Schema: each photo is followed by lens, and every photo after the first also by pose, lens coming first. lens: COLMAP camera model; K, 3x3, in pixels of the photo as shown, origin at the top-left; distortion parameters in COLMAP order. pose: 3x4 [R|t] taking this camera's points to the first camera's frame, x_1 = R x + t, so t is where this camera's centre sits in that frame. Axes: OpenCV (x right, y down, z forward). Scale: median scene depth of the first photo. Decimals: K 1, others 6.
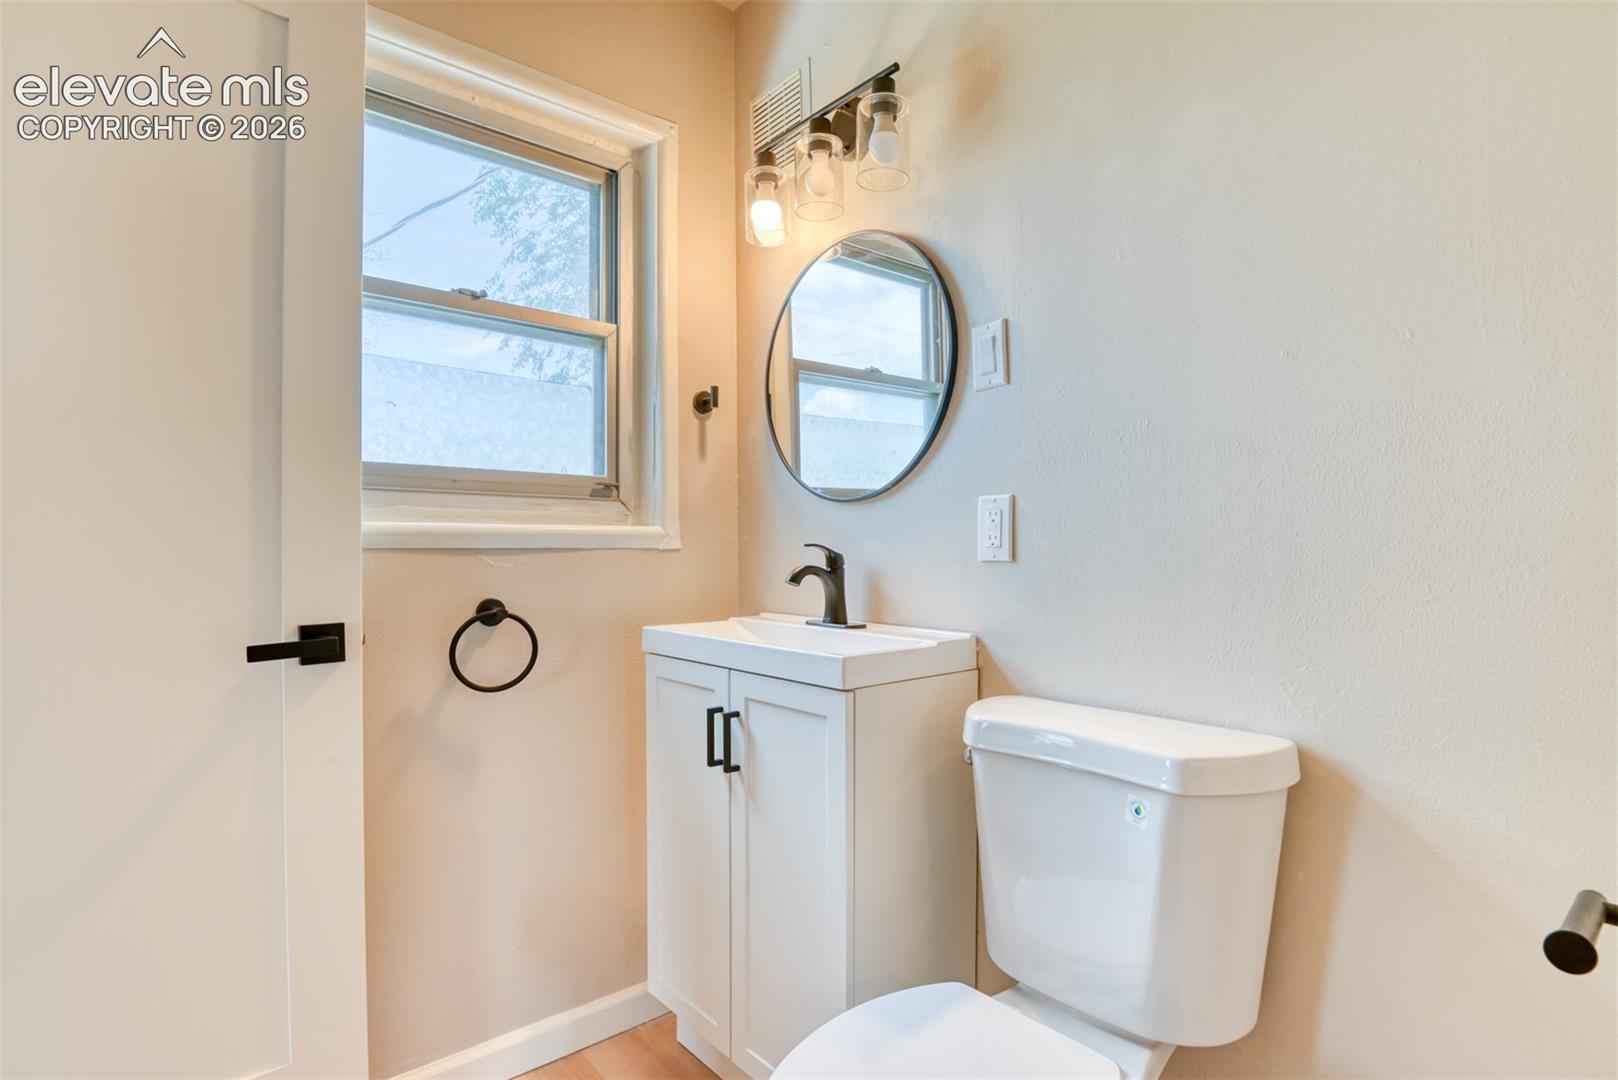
lens RADIAL K [[802.6, 0, 809.8], [0, 802.6, 545.8], [0, 0, 1]] dist [-0.031981, -0.001640]
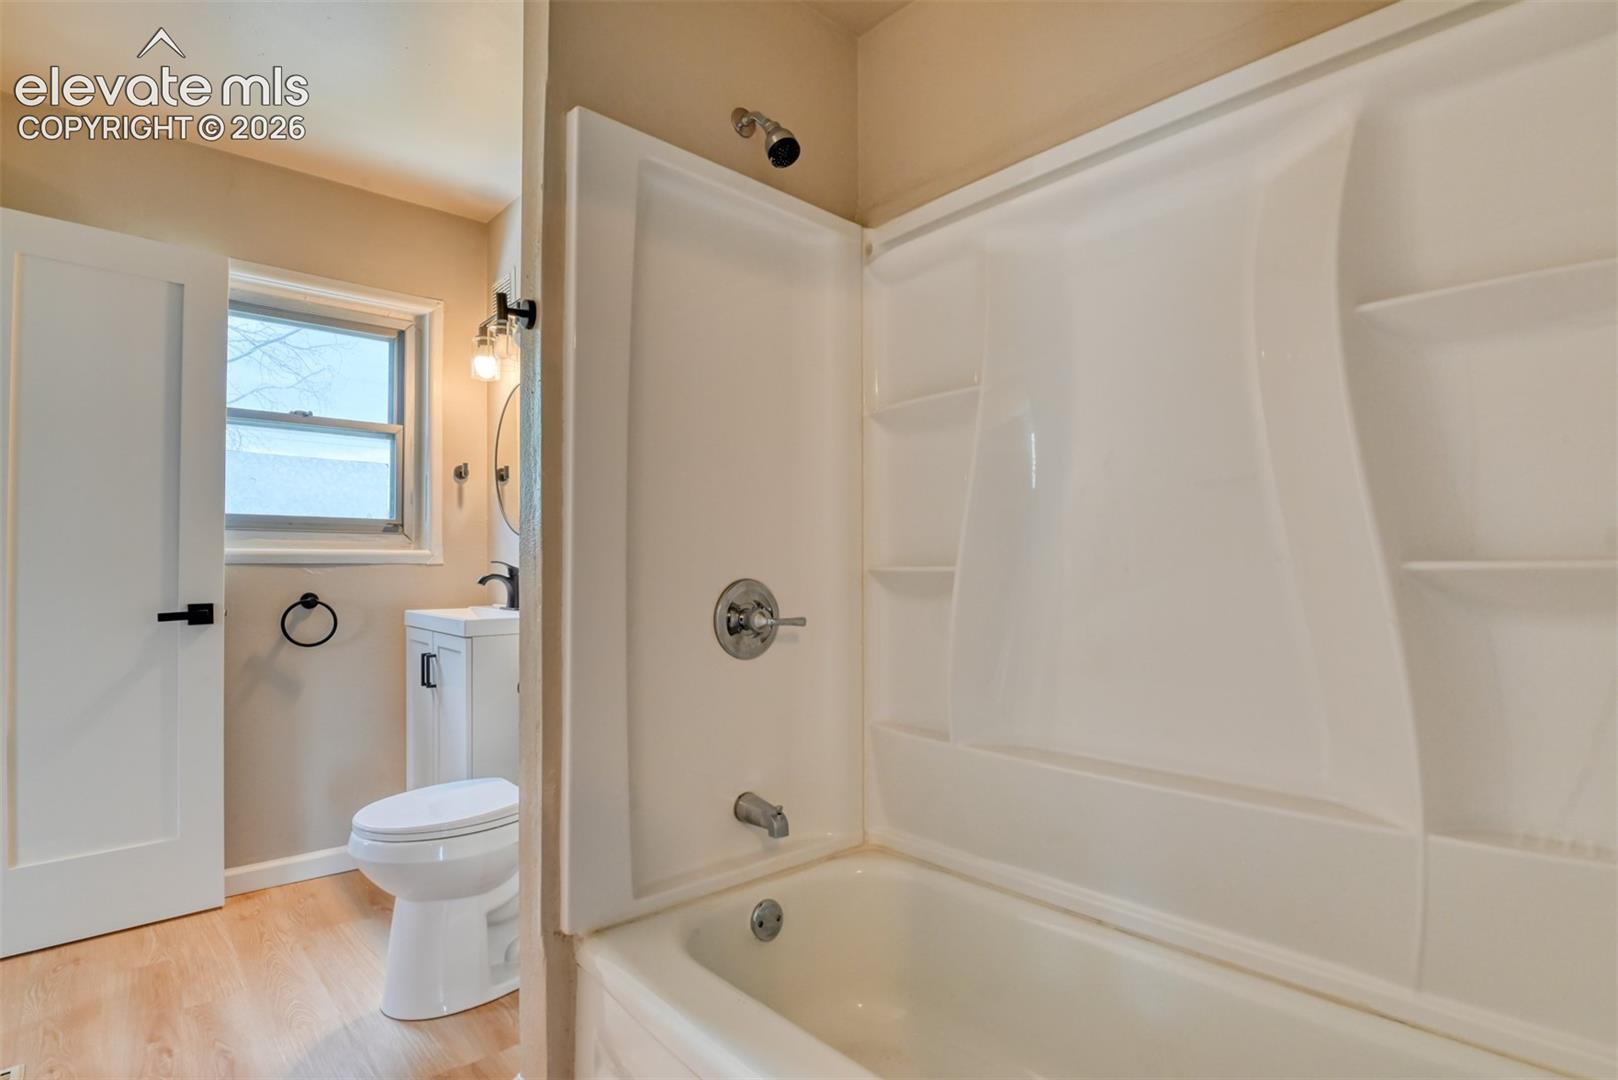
lens RADIAL K [[802.6, 0, 809.8], [0, 802.6, 545.8], [0, 0, 1]] dist [-0.031981, -0.001640]
pose [[0.999634, 0.003875, 0.026772, 0.617187], [-0.003365, 0.999813, -0.019049, -0.005592], [-0.026841, 0.018952, 0.999460, -0.718411]]
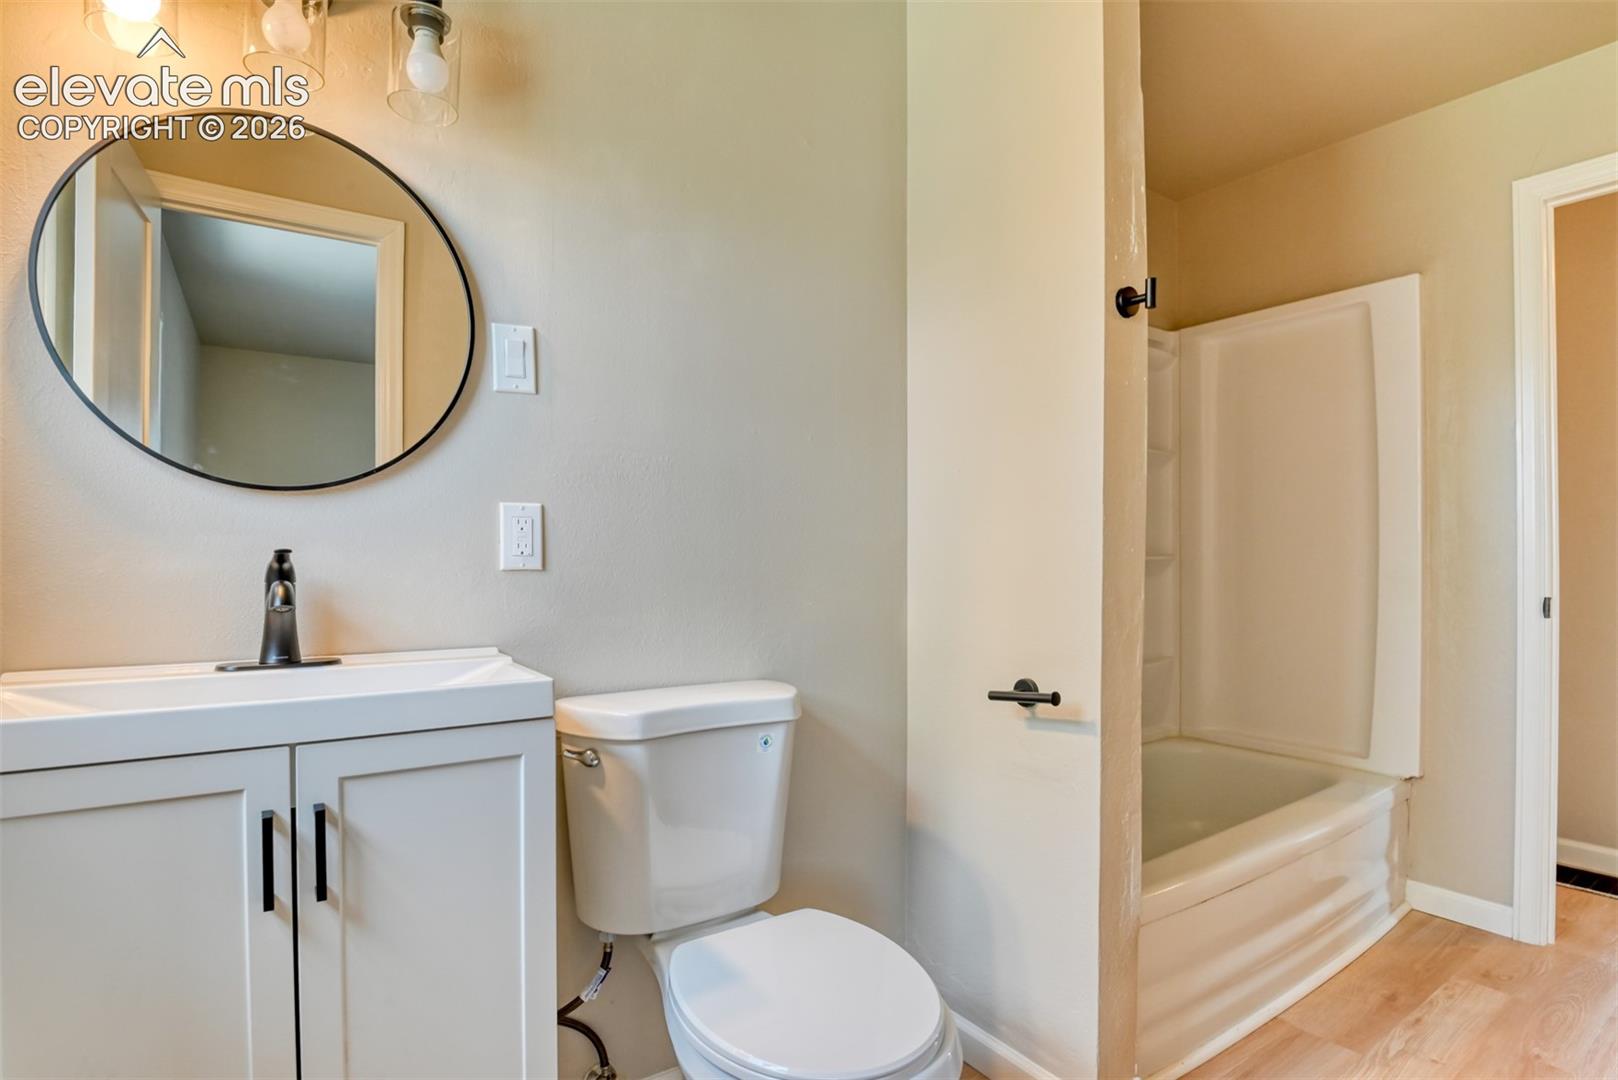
lens RADIAL K [[802.6, 0, 809.8], [0, 802.6, 545.8], [0, 0, 1]] dist [-0.031981, -0.001640]
pose [[0.111133, 0.012964, 0.993721, -0.607648], [-0.004276, 0.999912, -0.012566, 0.000401], [-0.993796, -0.002853, 0.111179, 0.463930]]
